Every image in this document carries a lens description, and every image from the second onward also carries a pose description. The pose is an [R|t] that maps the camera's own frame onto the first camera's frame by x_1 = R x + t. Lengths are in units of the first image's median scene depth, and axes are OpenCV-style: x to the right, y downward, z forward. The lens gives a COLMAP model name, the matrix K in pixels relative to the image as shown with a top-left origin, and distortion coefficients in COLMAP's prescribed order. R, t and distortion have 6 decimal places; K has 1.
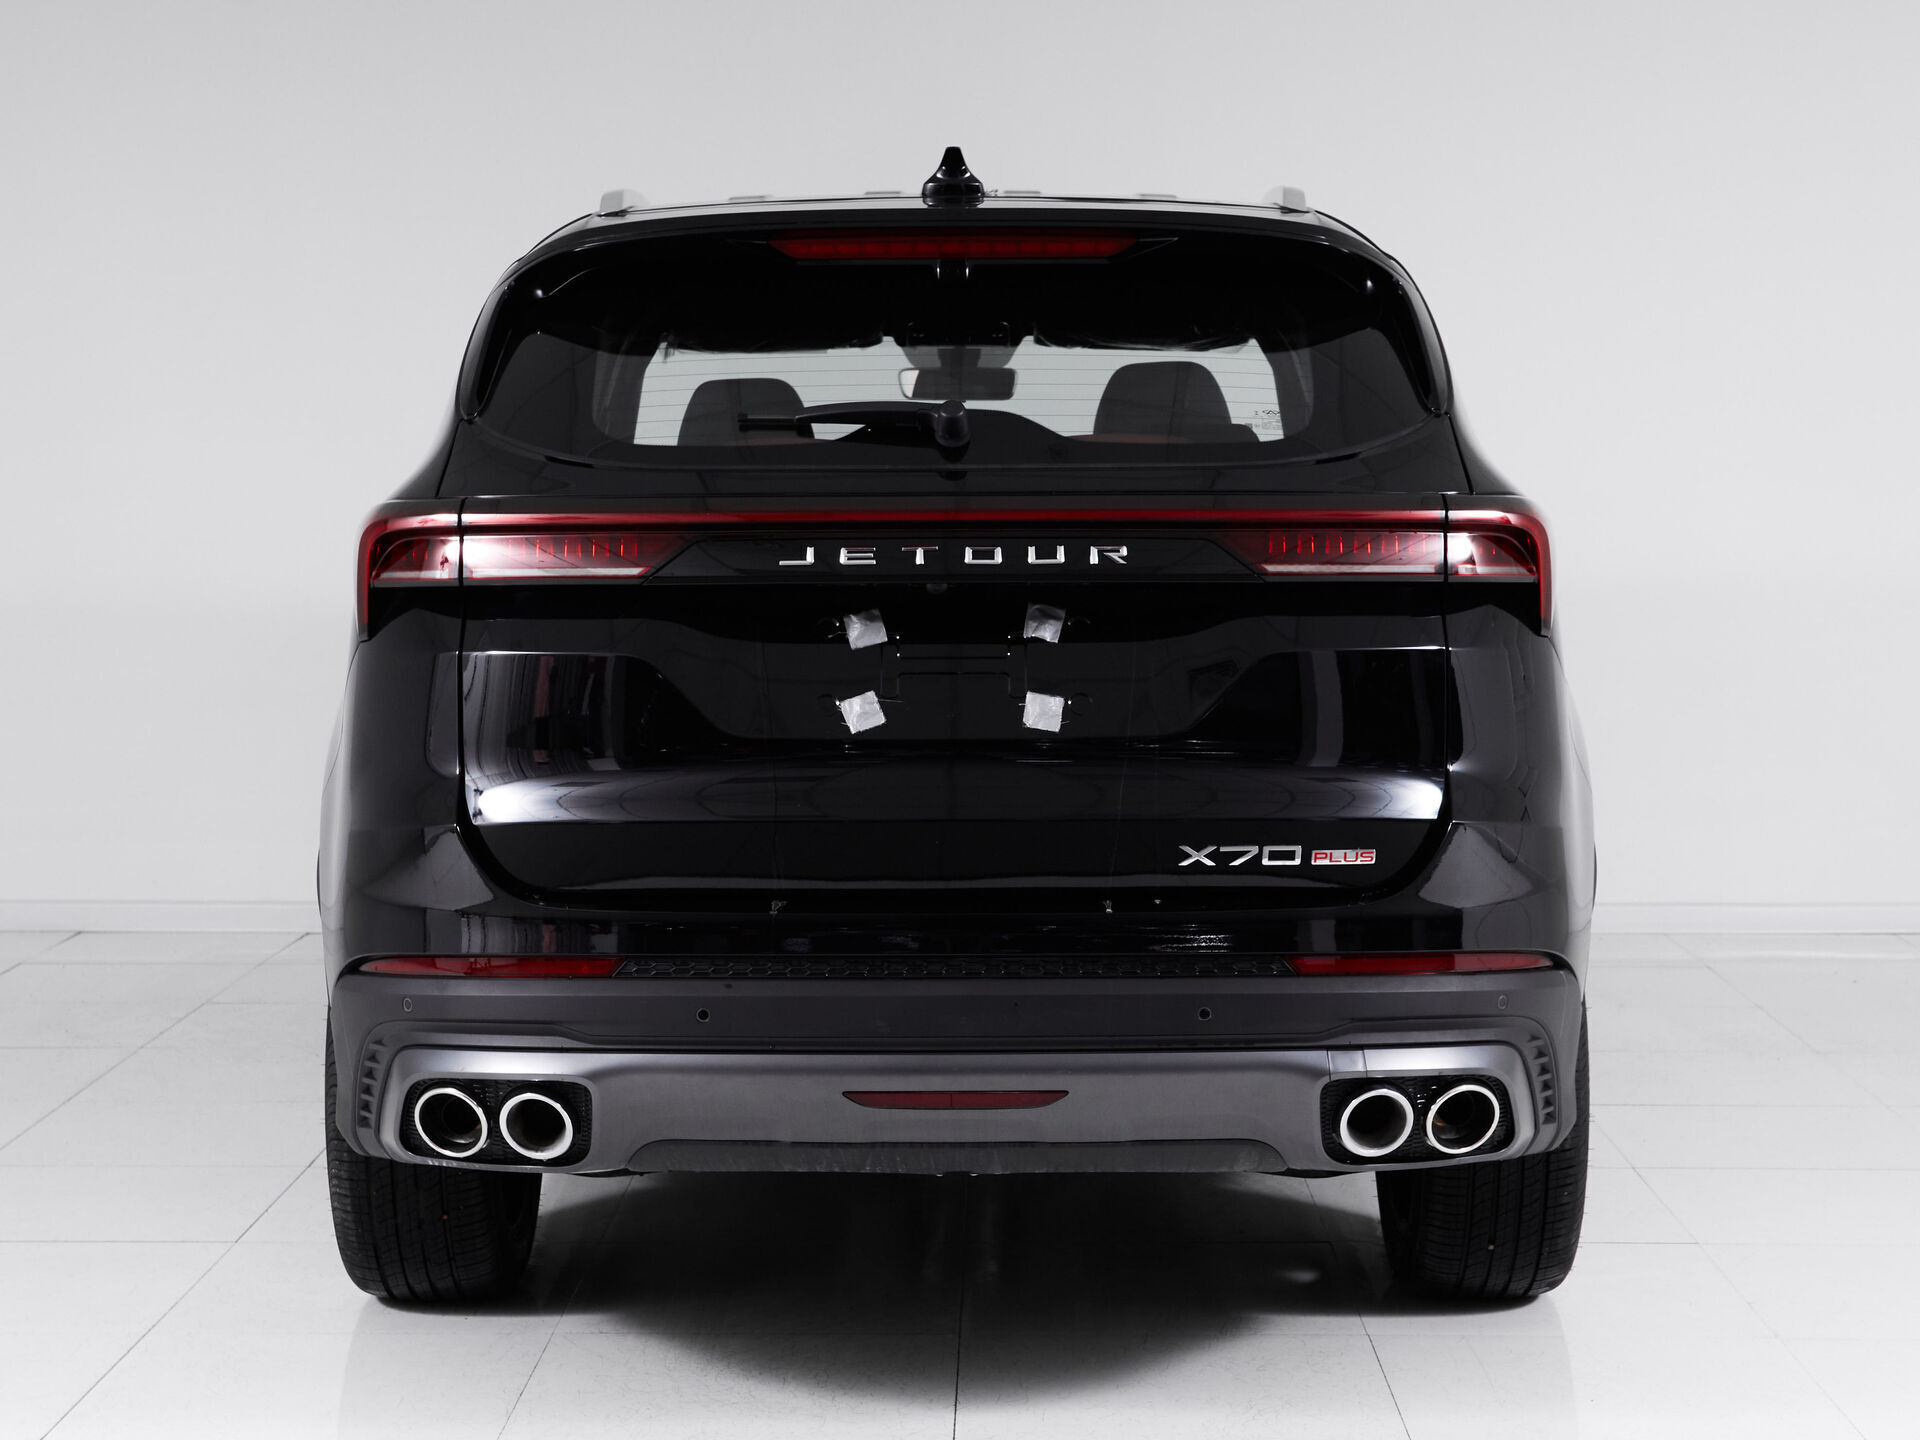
lens RADIAL K [[2322.3, 0, 960.2], [0, 2322.3, 732.9], [0, 0, 1]] dist [0.128594, 0.000000]
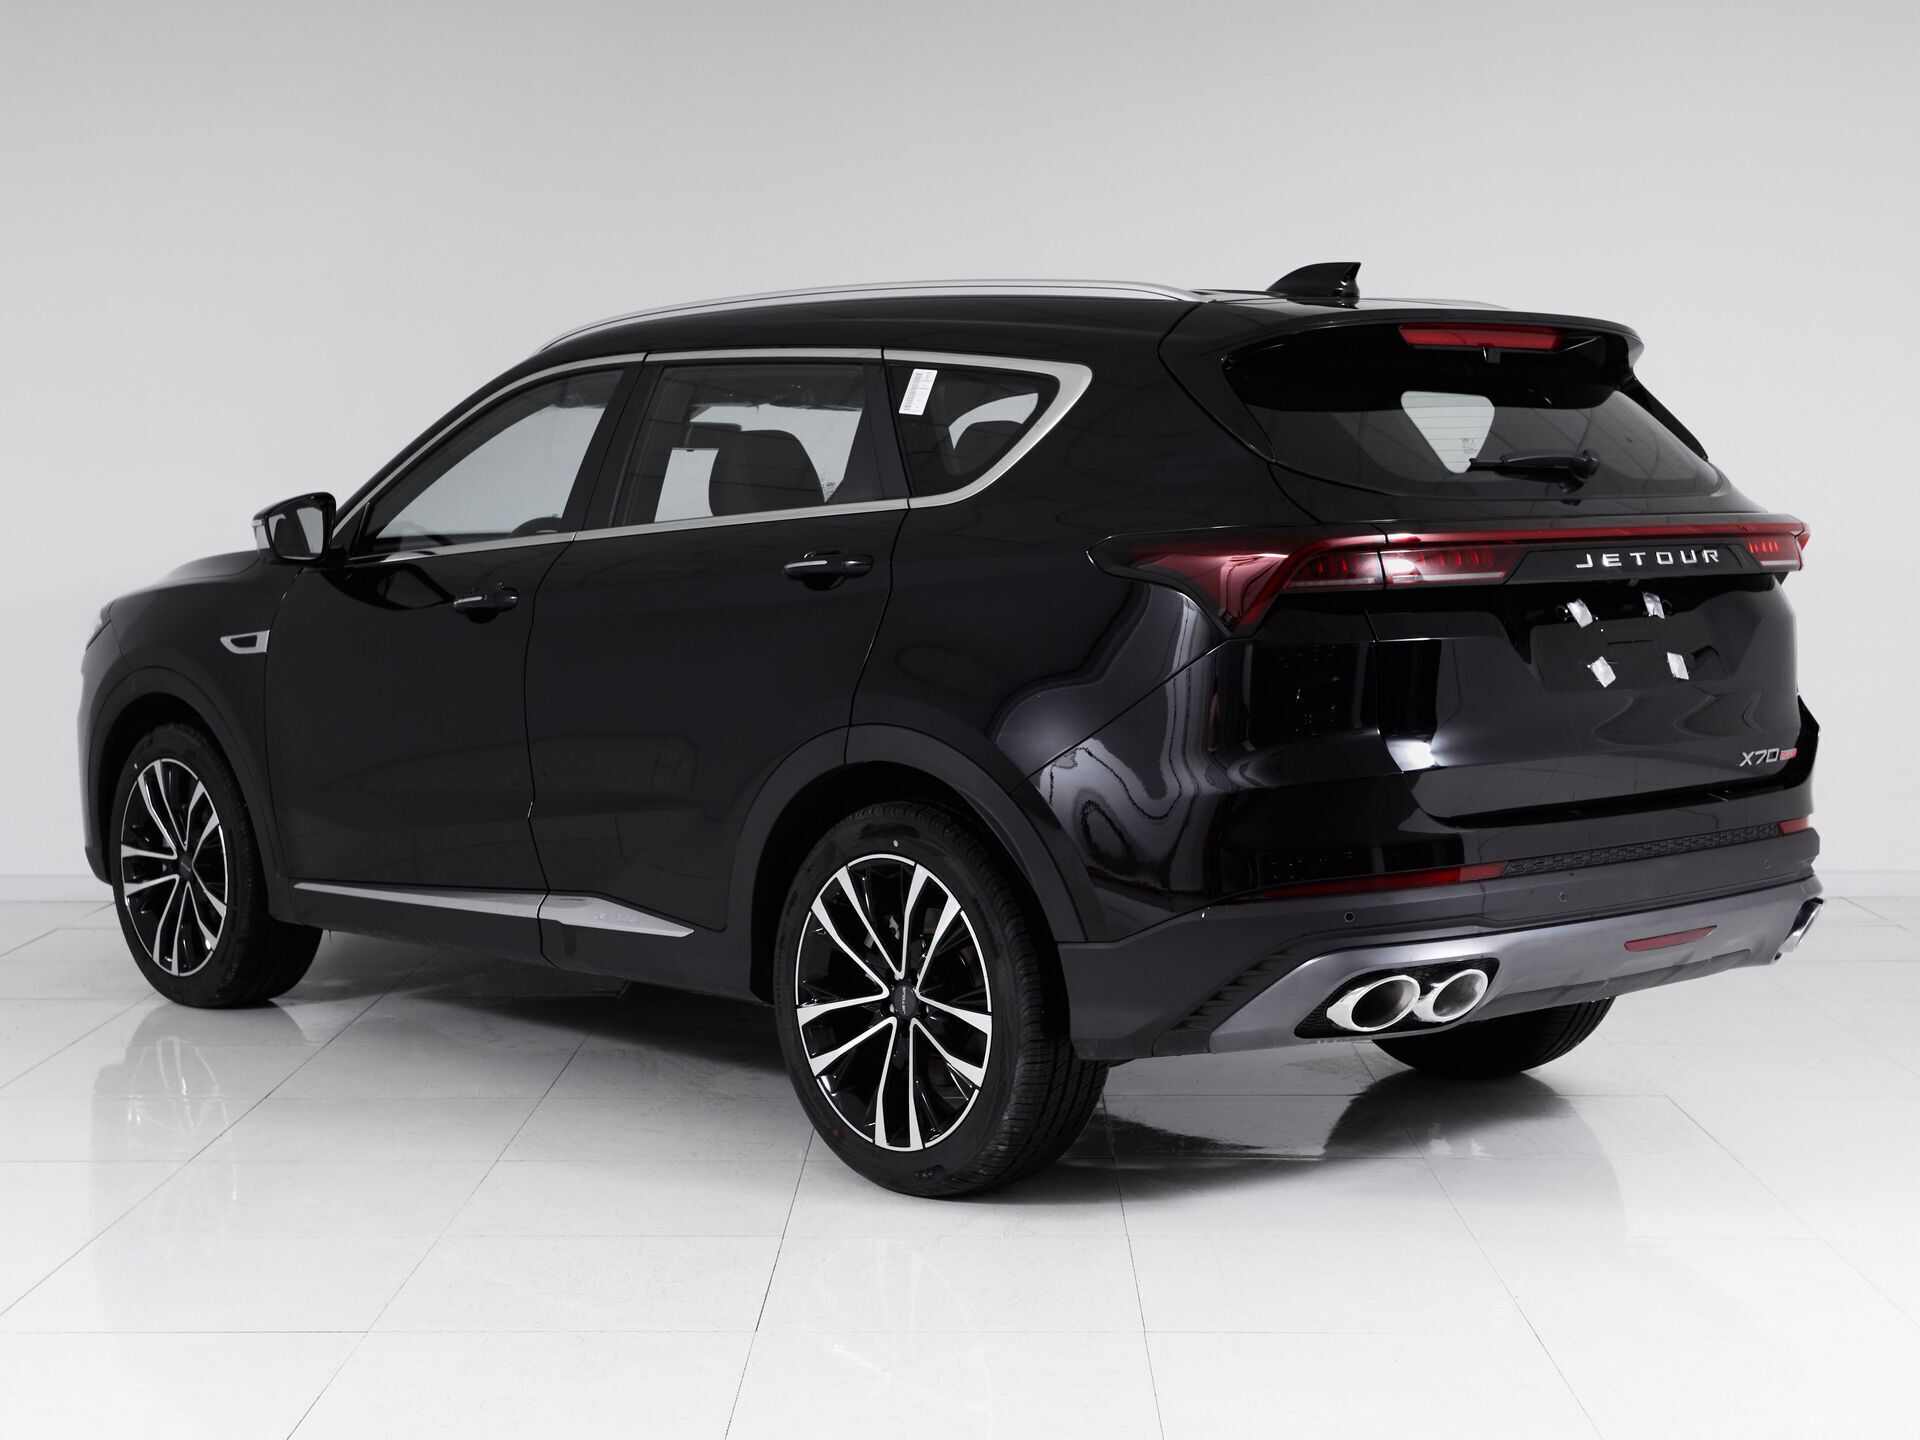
lens RADIAL K [[2145.9, 0, 953.7], [0, 2145.9, 715.8], [0, 0, 1]] dist [0.006544, 0.000000]
pose [[0.912988, -0.052392, 0.404608, -0.702897], [0.061742, 0.998041, -0.010086, 0.003791], [-0.403287, 0.034190, 0.914435, -0.003152]]
